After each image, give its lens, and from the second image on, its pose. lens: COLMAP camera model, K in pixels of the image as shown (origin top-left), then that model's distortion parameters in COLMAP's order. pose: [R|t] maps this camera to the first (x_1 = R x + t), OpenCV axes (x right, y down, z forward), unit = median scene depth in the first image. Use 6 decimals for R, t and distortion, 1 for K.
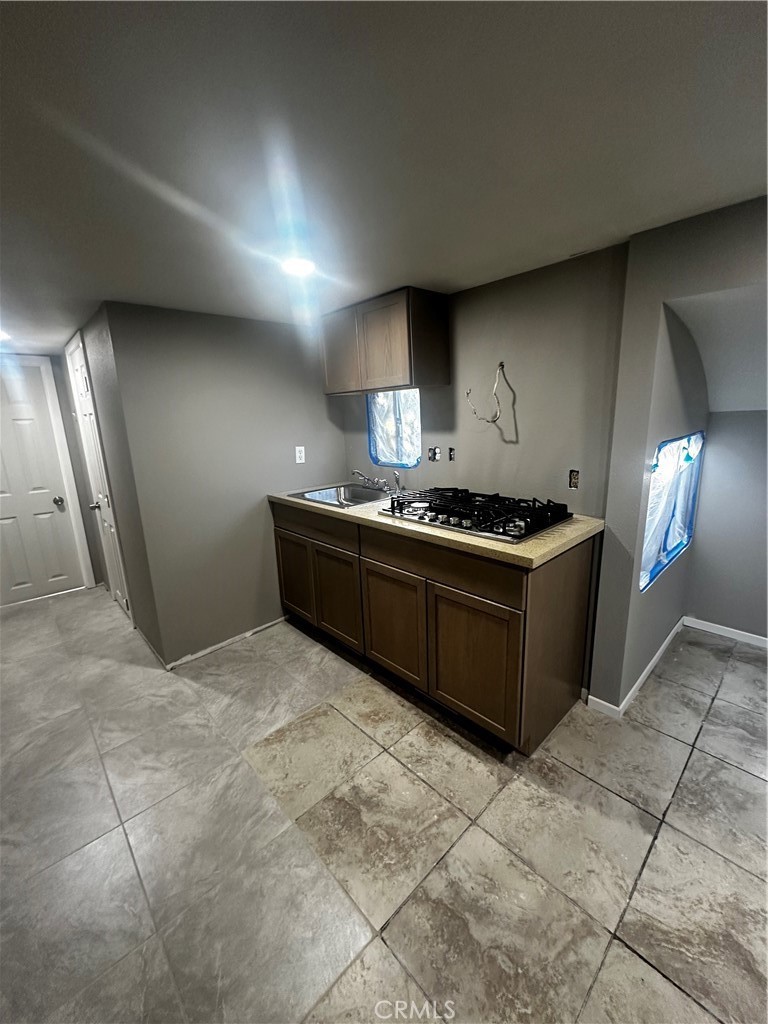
lens RADIAL K [[410.1, 0, 386.7], [0, 410.1, 512.0], [0, 0, 1]] dist [-0.003688, 0.000968]
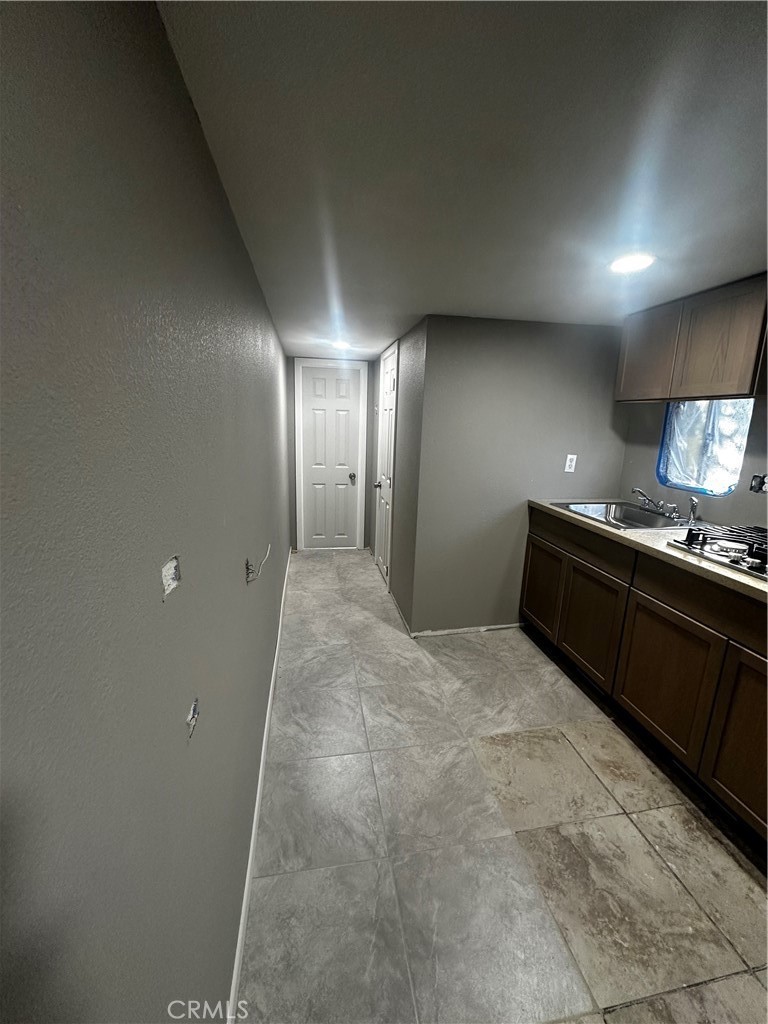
lens RADIAL K [[410.1, 0, 385.9], [0, 410.1, 512.6], [0, 0, 1]] dist [-0.003688, 0.000968]
pose [[0.837891, 0.179320, -0.515542, -0.082141], [-0.179146, 0.982521, 0.050589, 0.001348], [0.515602, 0.049969, 0.855370, -0.030990]]
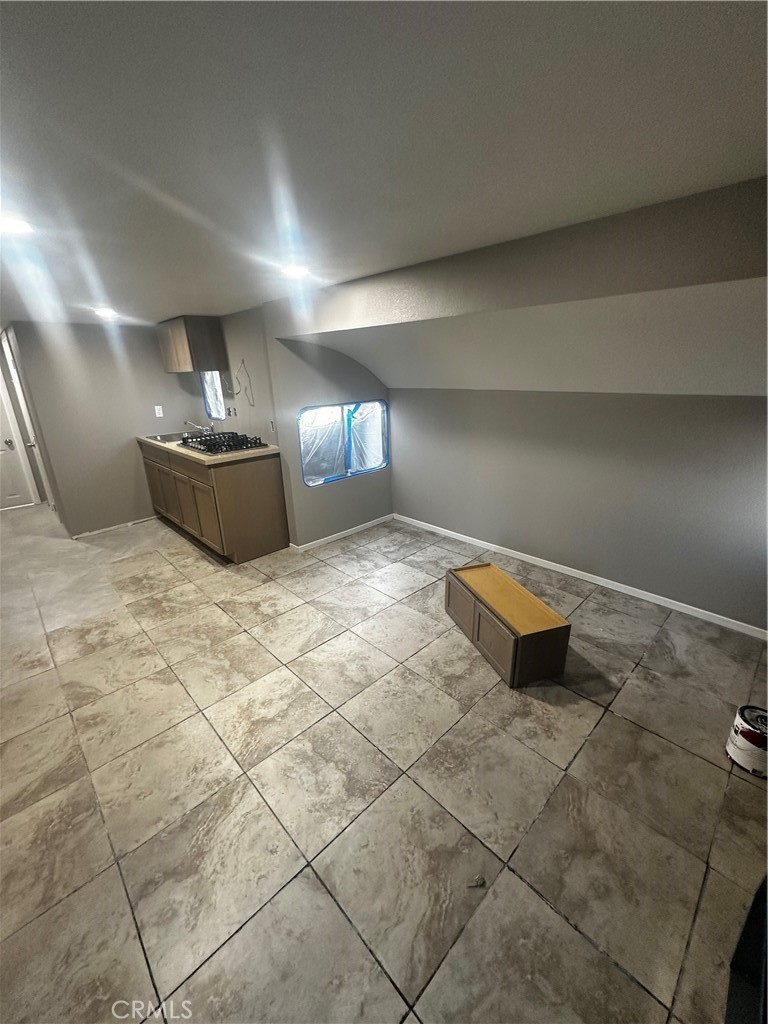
lens RADIAL K [[410.1, 0, 390.3], [0, 410.1, 510.6], [0, 0, 1]] dist [-0.003688, 0.000968]
pose [[0.999619, 0.004802, 0.027192, 0.861866], [-0.007532, 0.994838, 0.101200, 0.098343], [-0.026565, -0.101366, 0.994494, -0.839756]]
